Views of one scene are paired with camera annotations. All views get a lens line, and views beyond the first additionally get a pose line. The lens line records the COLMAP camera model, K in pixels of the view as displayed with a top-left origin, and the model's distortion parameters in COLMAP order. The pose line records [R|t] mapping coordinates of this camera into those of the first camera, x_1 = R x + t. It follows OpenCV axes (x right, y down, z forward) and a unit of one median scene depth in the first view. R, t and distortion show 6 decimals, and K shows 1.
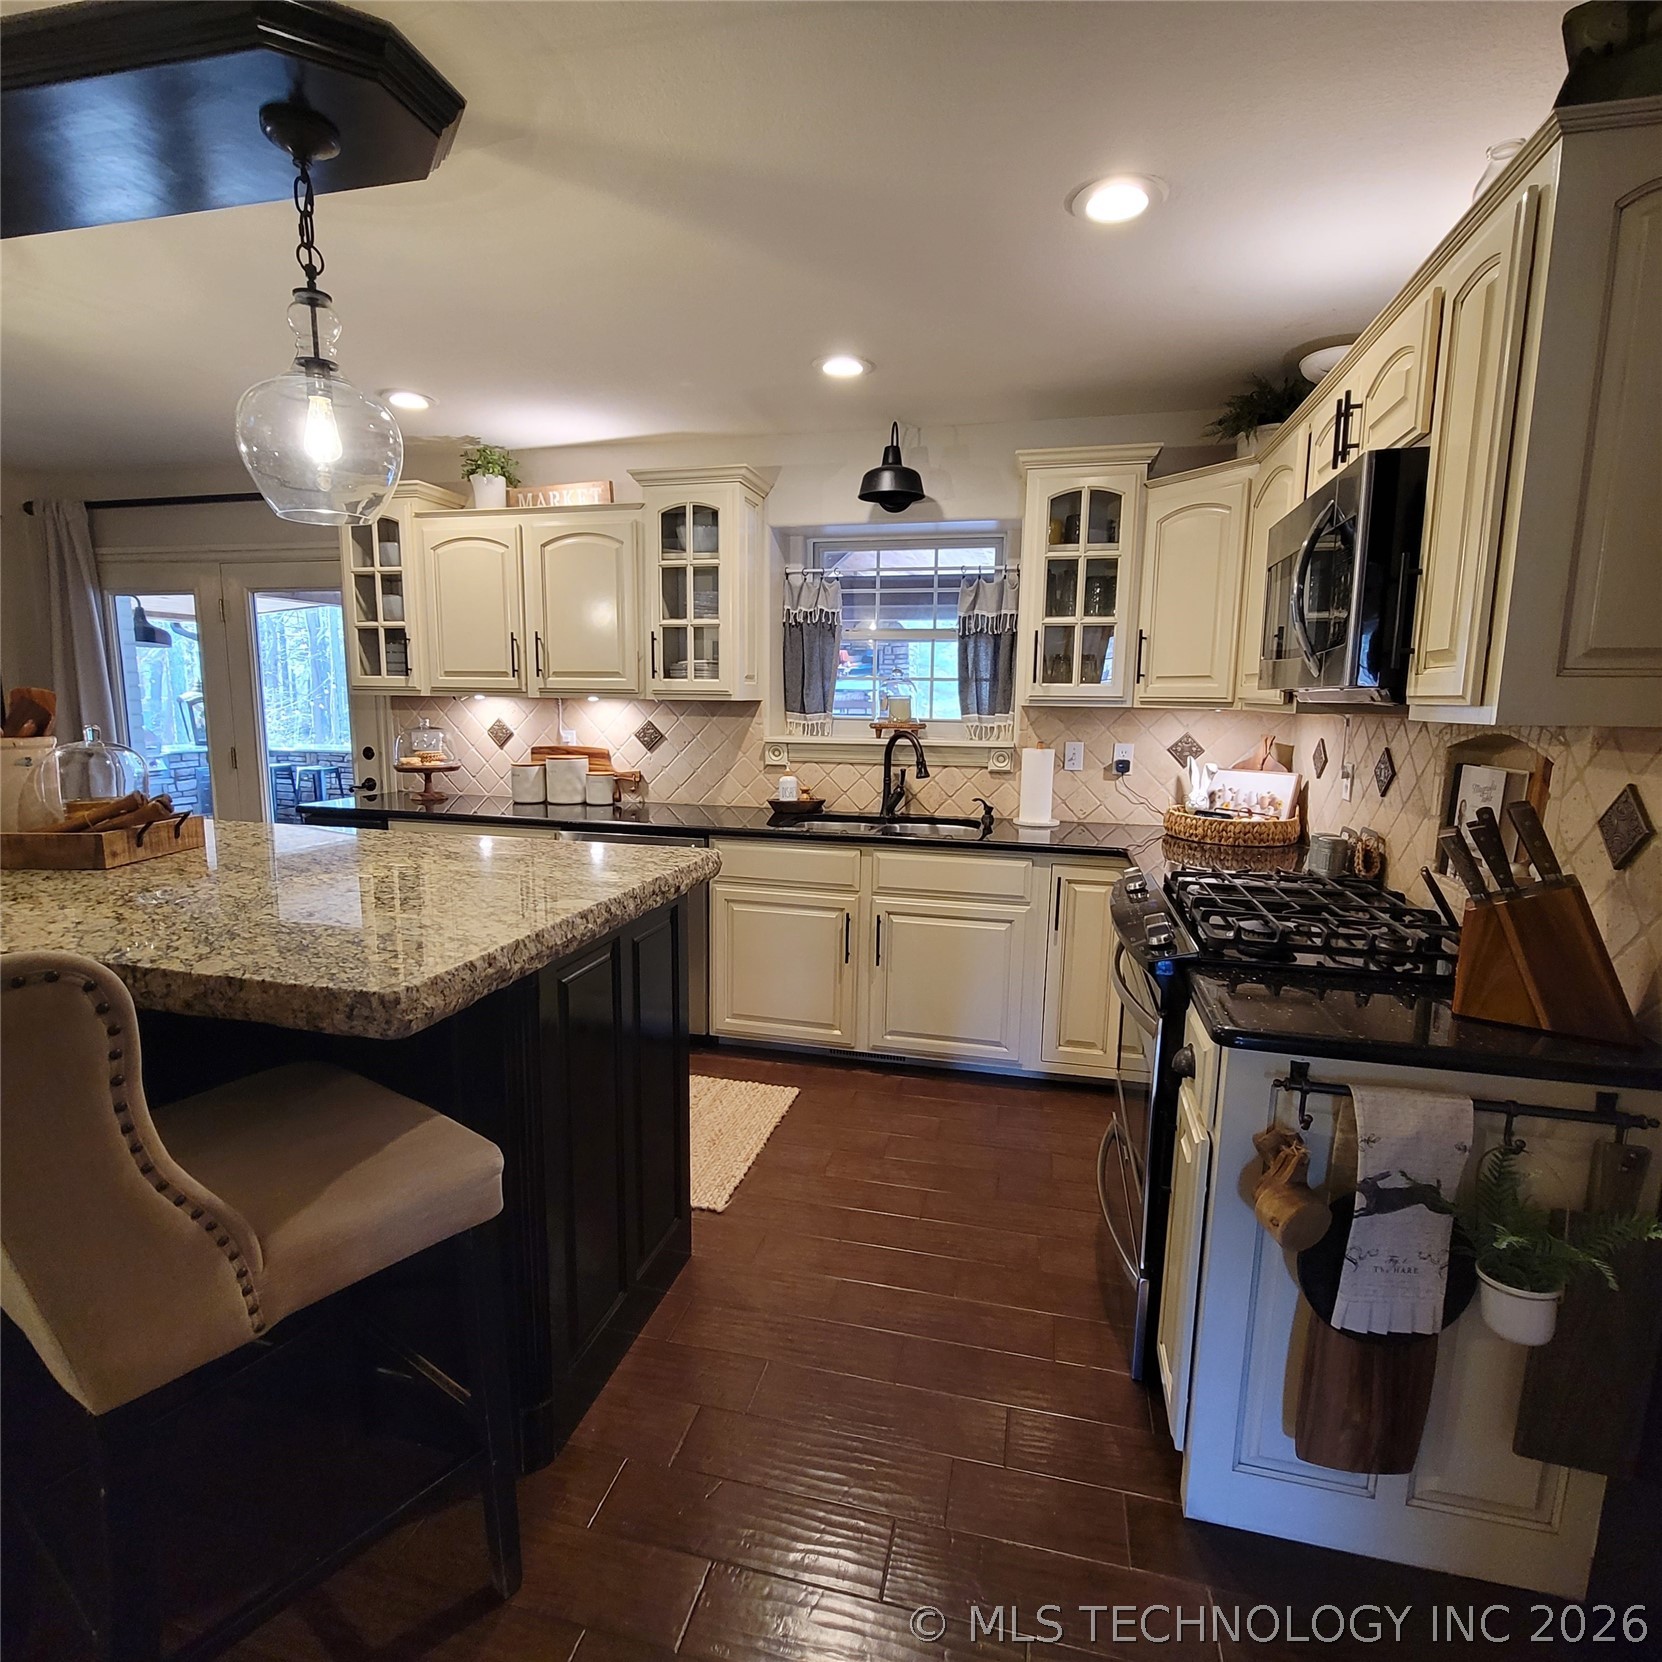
lens RADIAL K [[899.7, 0, 828.9], [0, 899.7, 833.8], [0, 0, 1]] dist [-0.003720, 0.002730]
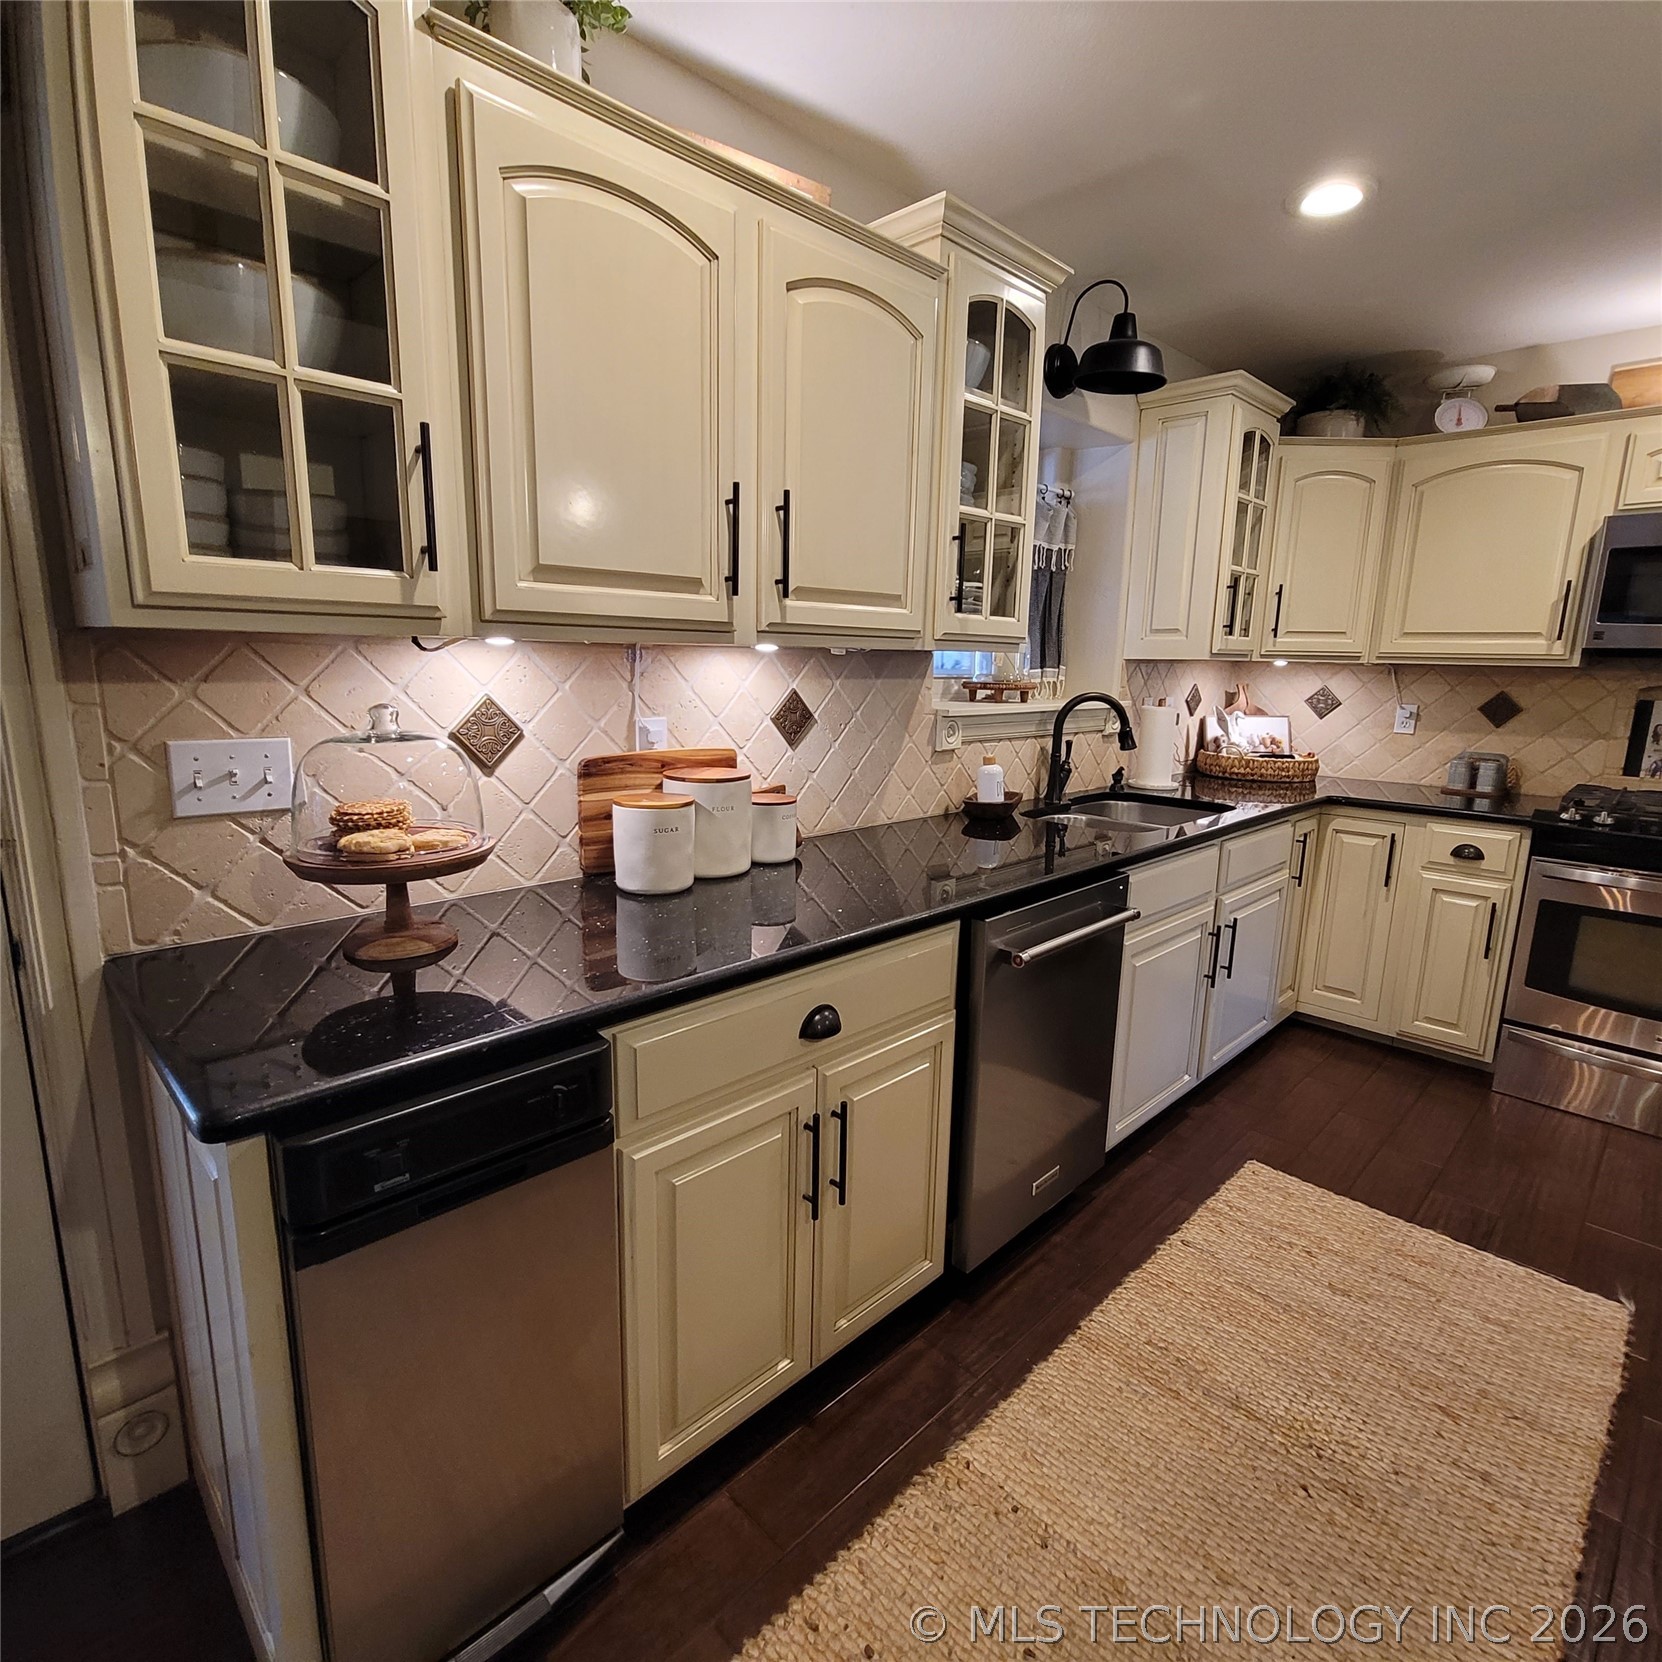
lens RADIAL K [[899.7, 0, 828.9], [0, 899.7, 833.8], [0, 0, 1]] dist [-0.003720, 0.002730]
pose [[0.523194, -0.169954, 0.835095, -0.670768], [0.113189, 0.985089, 0.129566, -0.111909], [-0.844663, 0.026736, 0.534630, 0.724675]]
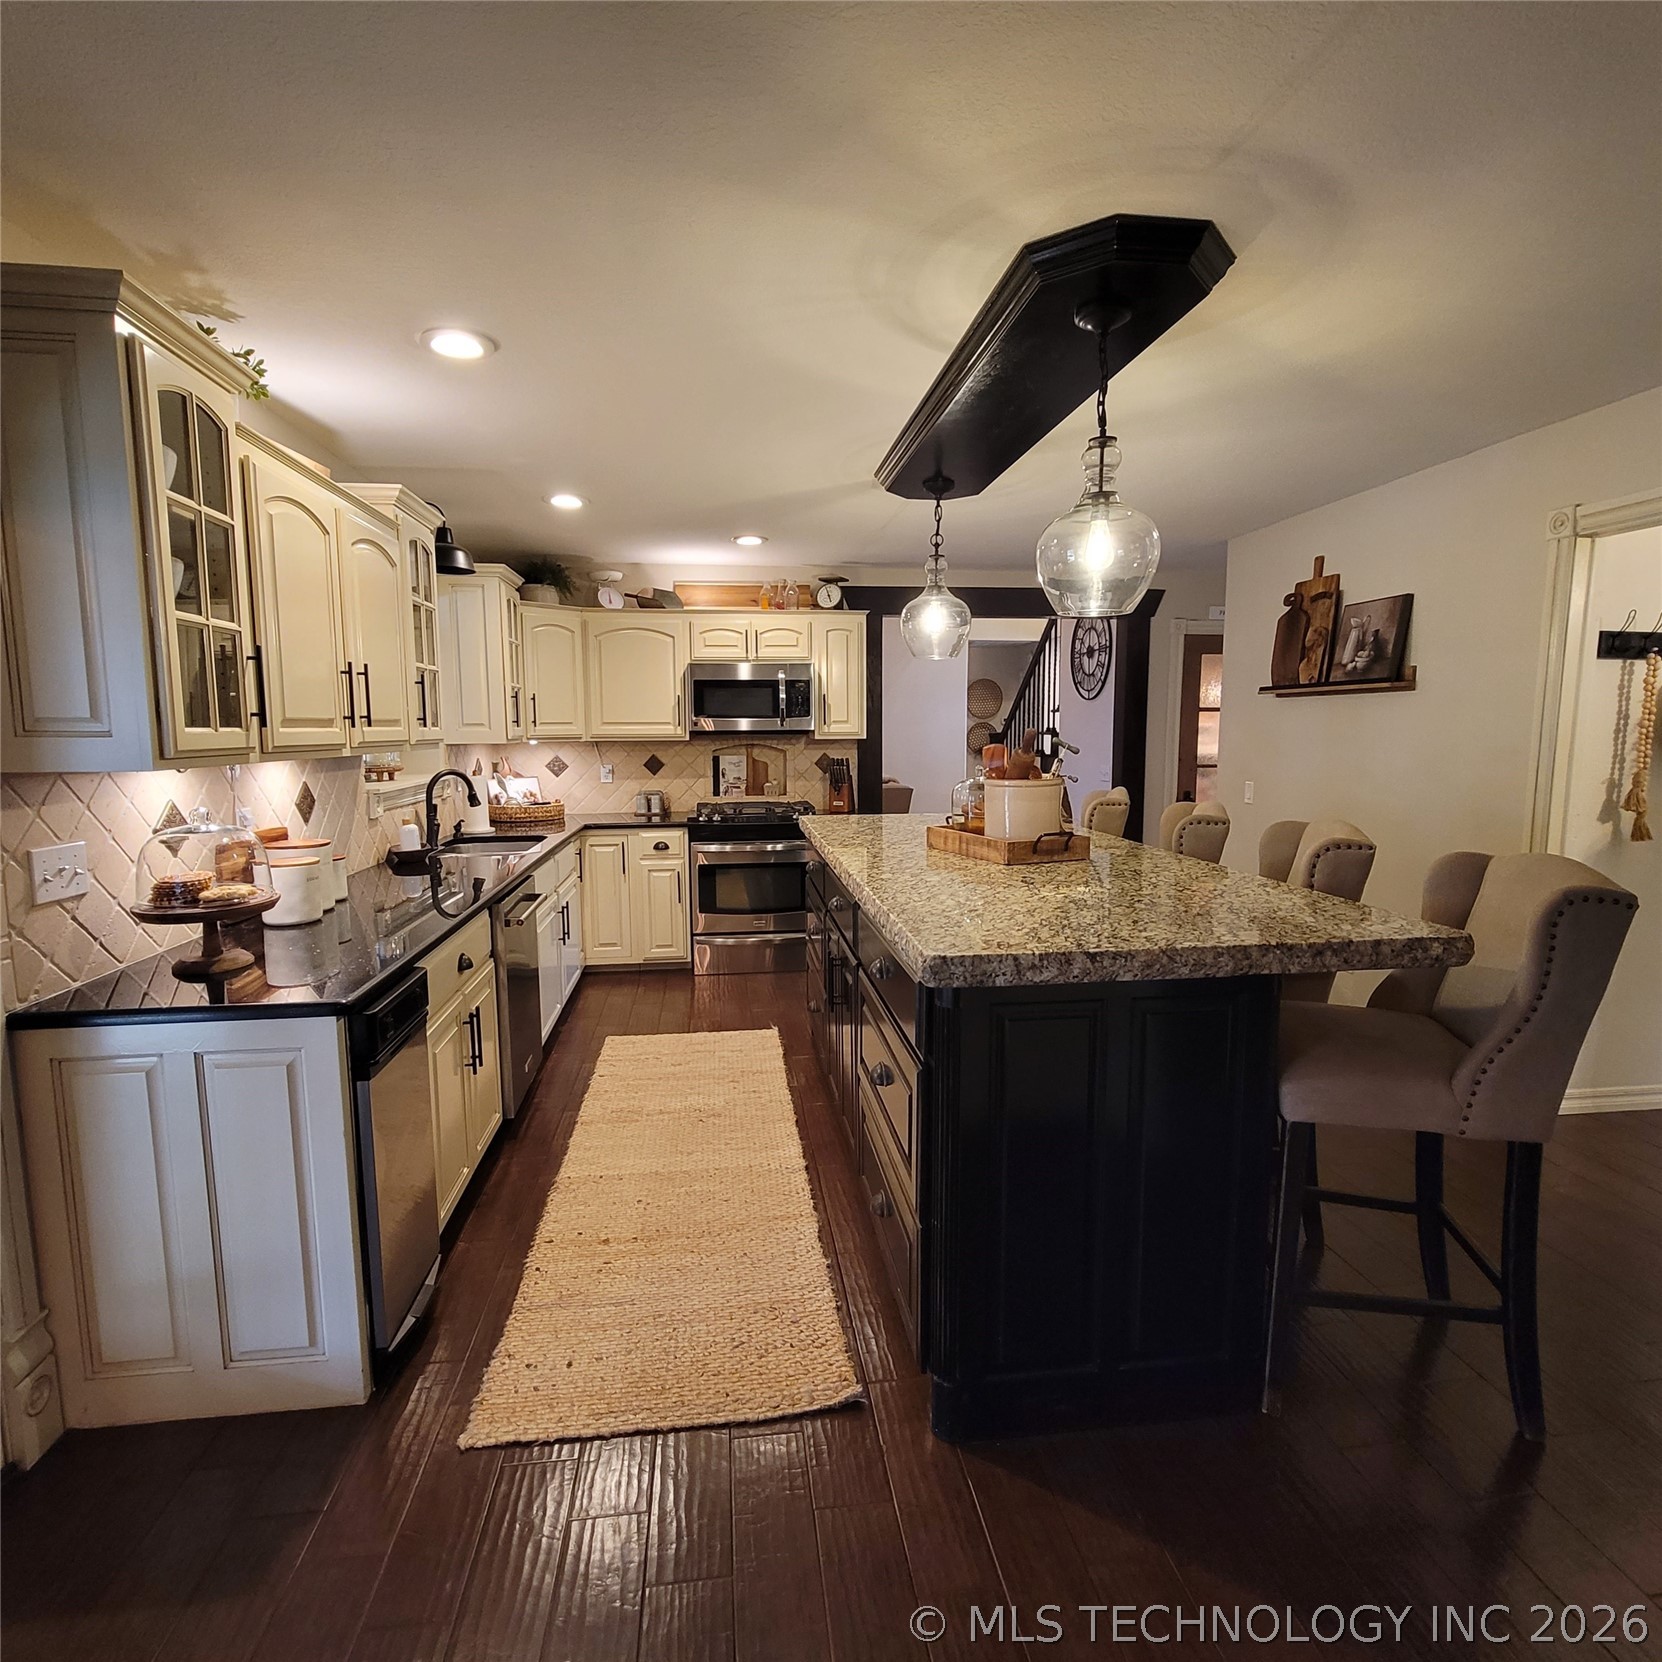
lens RADIAL K [[899.7, 0, 828.9], [0, 899.7, 833.8], [0, 0, 1]] dist [-0.003720, 0.002730]
pose [[-0.355932, -0.125433, 0.926056, -1.083612], [0.134949, 0.973666, 0.183750, -0.167401], [-0.924717, 0.190372, -0.329631, 0.880601]]
